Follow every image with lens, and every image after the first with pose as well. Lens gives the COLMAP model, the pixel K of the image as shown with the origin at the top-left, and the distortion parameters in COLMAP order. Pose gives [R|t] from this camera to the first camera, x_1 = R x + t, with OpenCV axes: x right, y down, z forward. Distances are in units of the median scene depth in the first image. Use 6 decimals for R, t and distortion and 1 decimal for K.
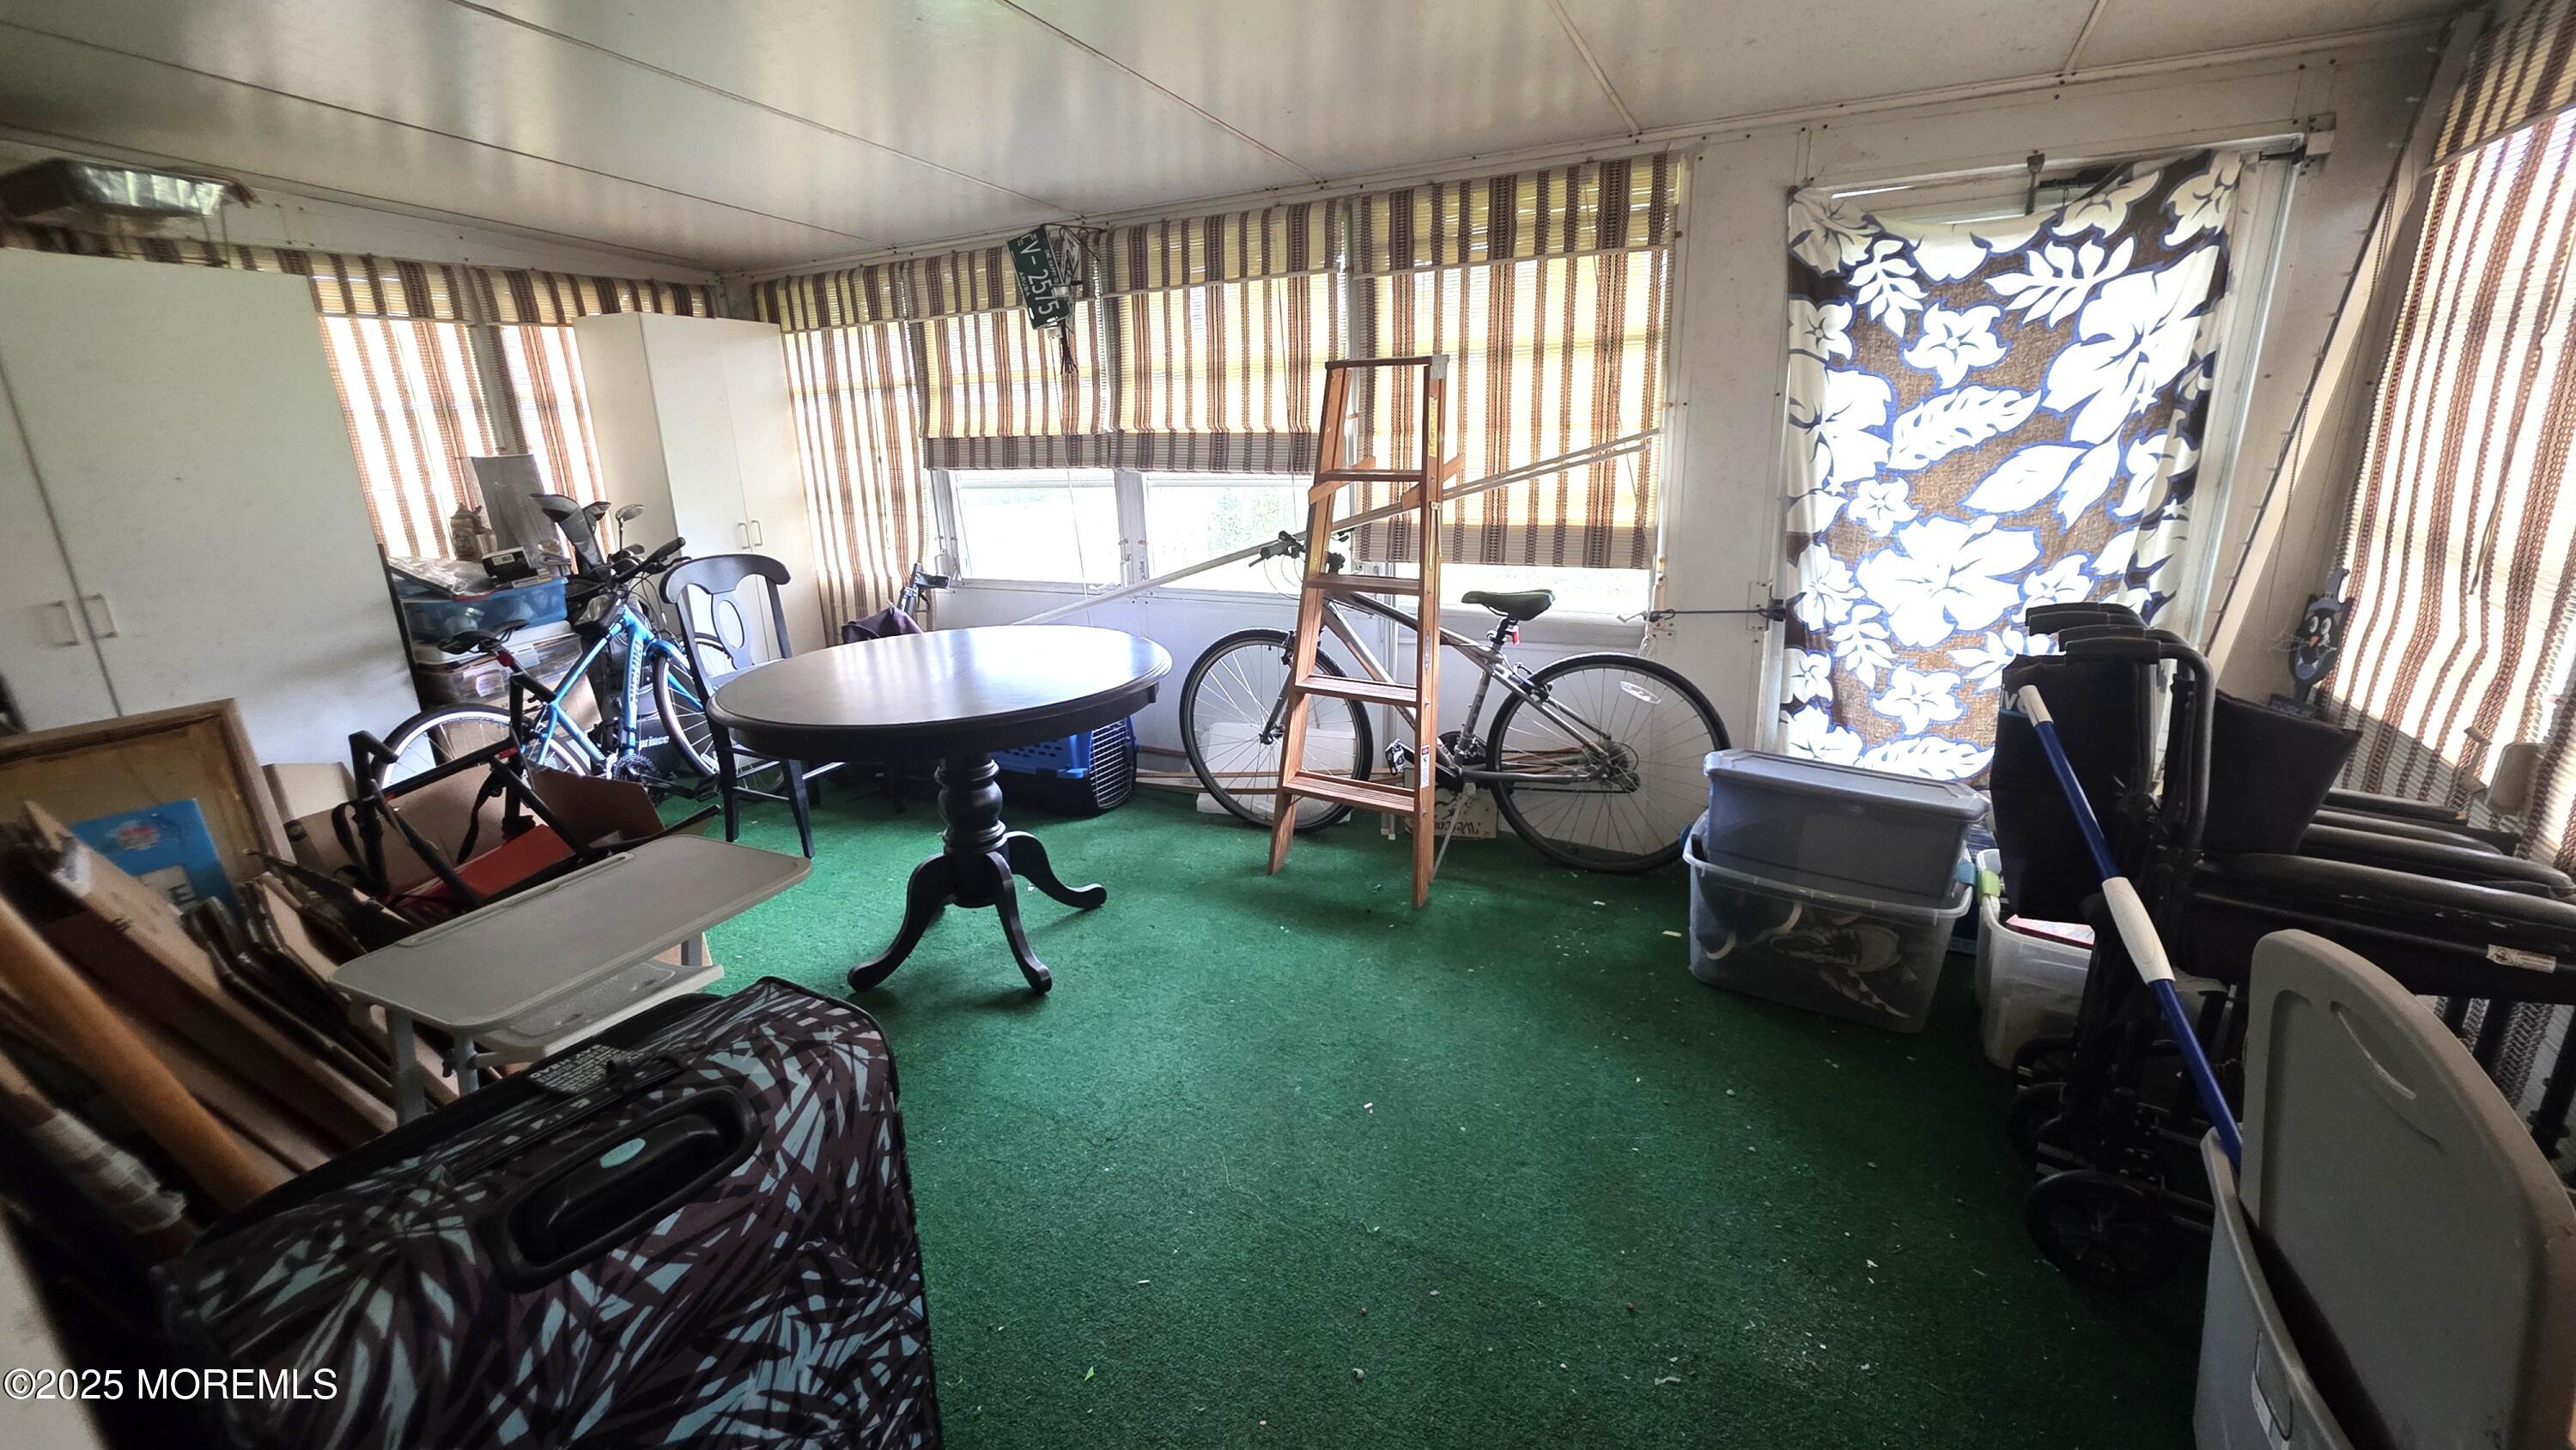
lens RADIAL K [[1025.4, 0, 1300.4], [0, 1025.4, 708.4], [0, 0, 1]] dist [0.001735, -0.000845]
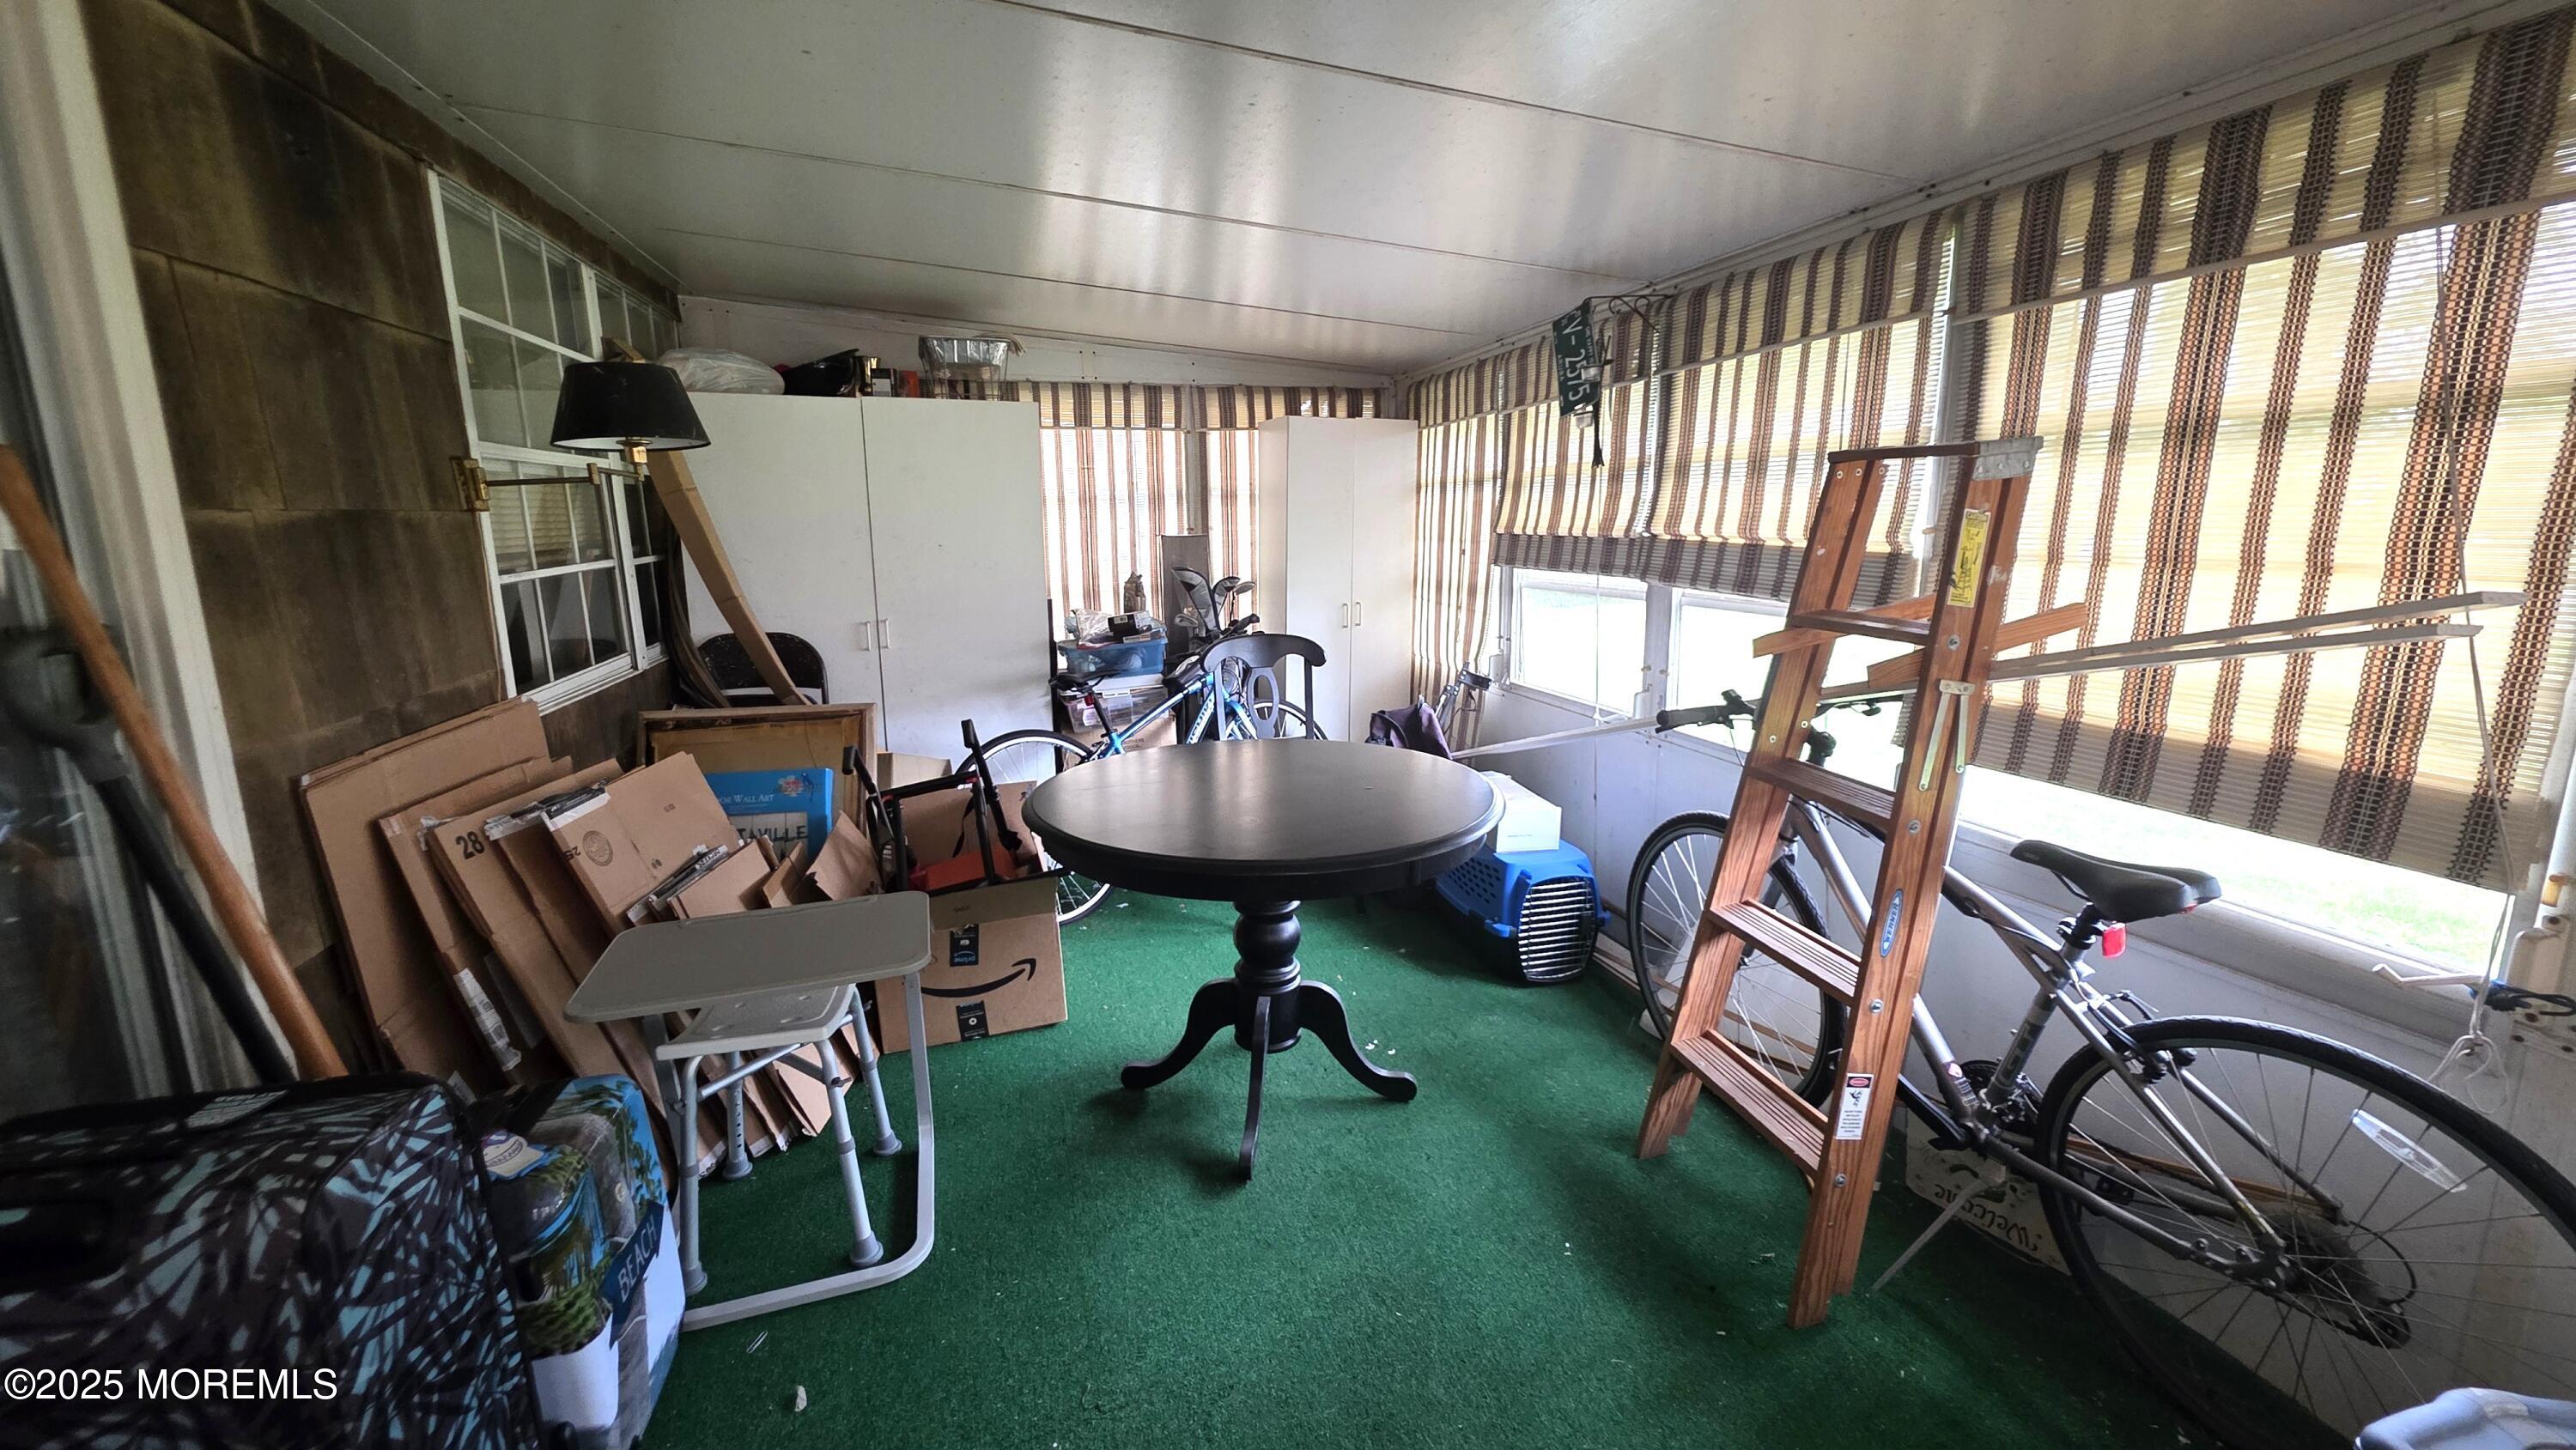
lens RADIAL K [[1025.4, 0, 1300.4], [0, 1025.4, 708.4], [0, 0, 1]] dist [0.001735, -0.000845]
pose [[0.701715, 0.157759, -0.694772, 0.244513], [-0.209387, 0.977776, 0.010539, -0.098159], [0.680994, 0.138081, 0.719153, 0.275779]]
